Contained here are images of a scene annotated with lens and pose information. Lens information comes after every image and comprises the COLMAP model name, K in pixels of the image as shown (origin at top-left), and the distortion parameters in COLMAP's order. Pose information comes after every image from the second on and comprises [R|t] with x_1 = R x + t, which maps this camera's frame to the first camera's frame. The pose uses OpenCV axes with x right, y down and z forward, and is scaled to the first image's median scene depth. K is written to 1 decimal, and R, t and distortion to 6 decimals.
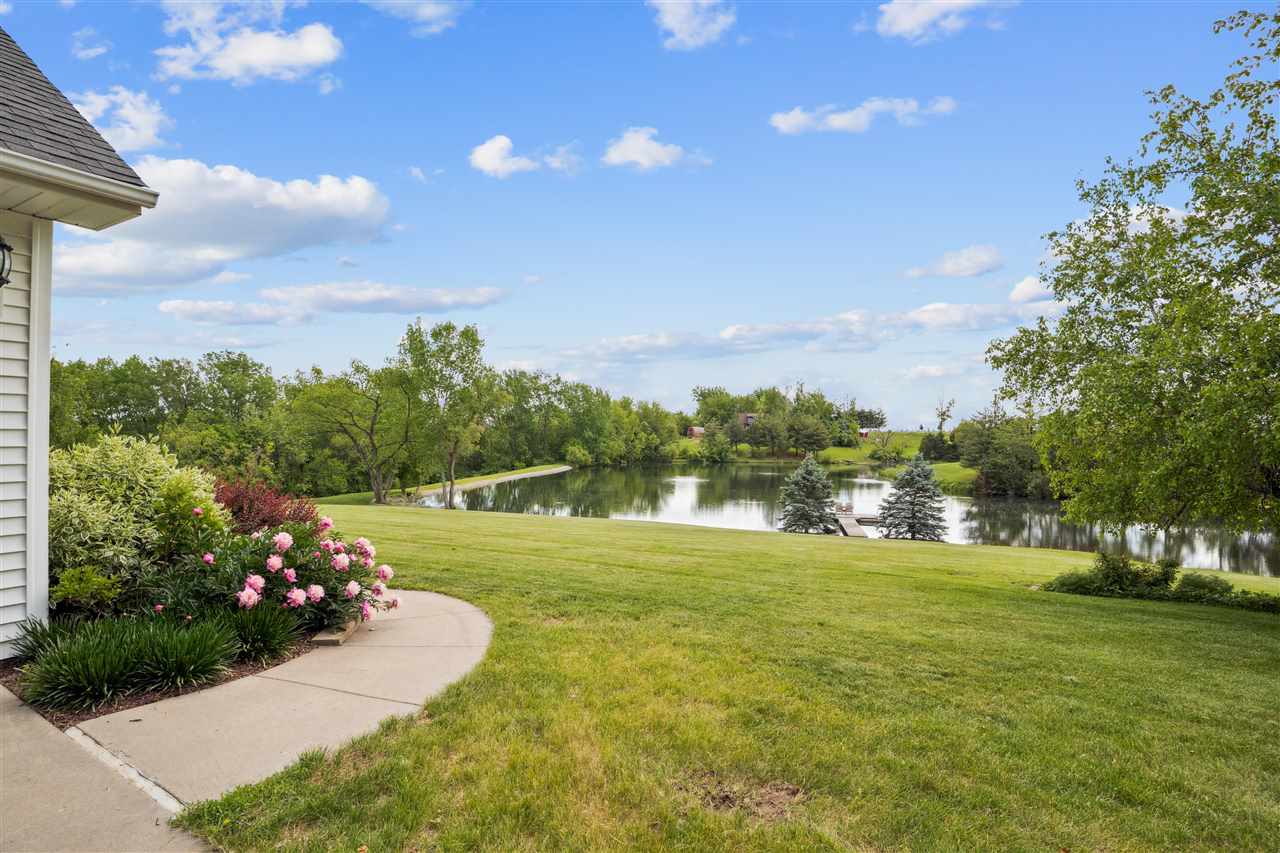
lens RADIAL K [[620.0, 0, 644.5], [0, 620.0, 435.6], [0, 0, 1]] dist [0.003567, 0.000256]
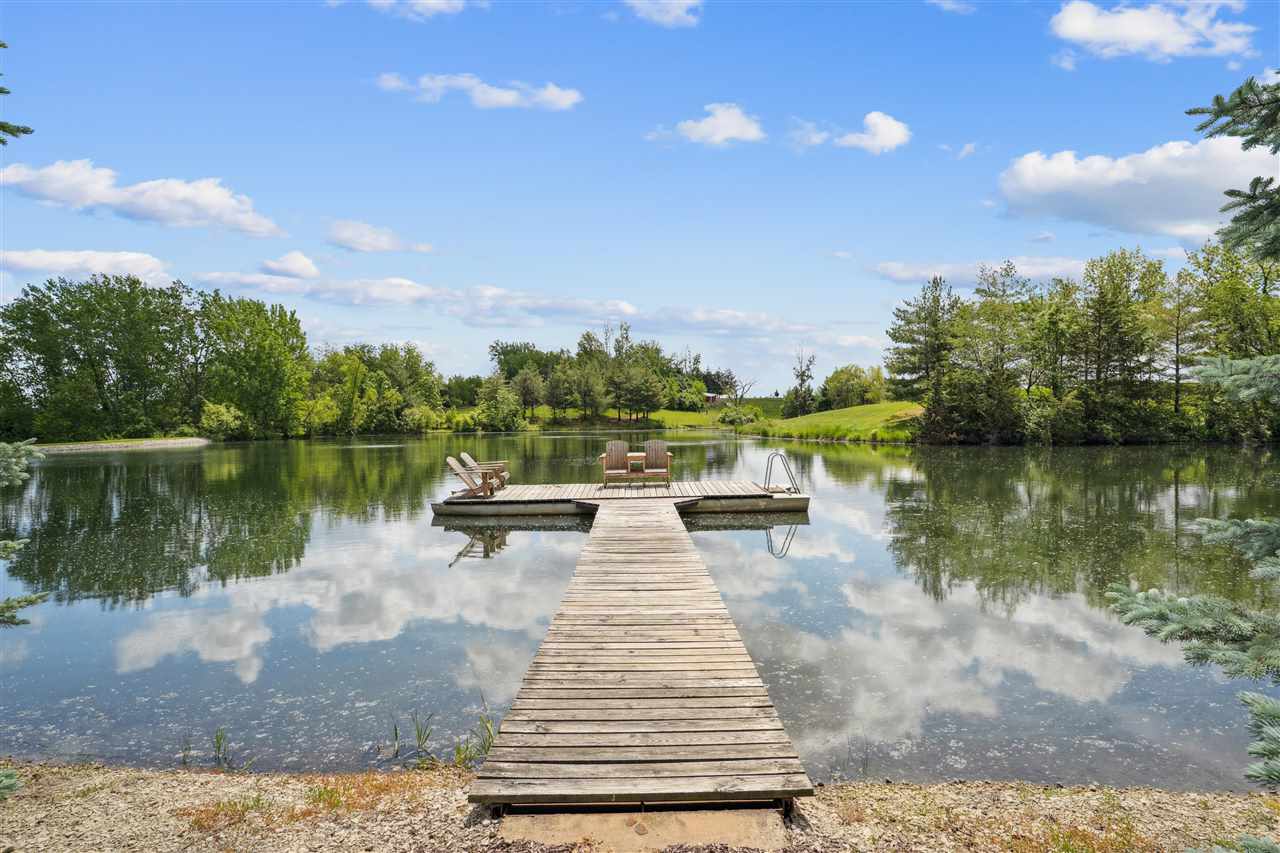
lens RADIAL K [[671.0, 0, 638.0], [0, 671.0, 438.8], [0, 0, 1]] dist [0.003946, -0.000408]
pose [[0.972799, -0.026934, 0.230079, 0.127246], [0.023000, 0.999540, 0.019762, 0.051123], [-0.230505, -0.013932, 0.972971, 0.365996]]
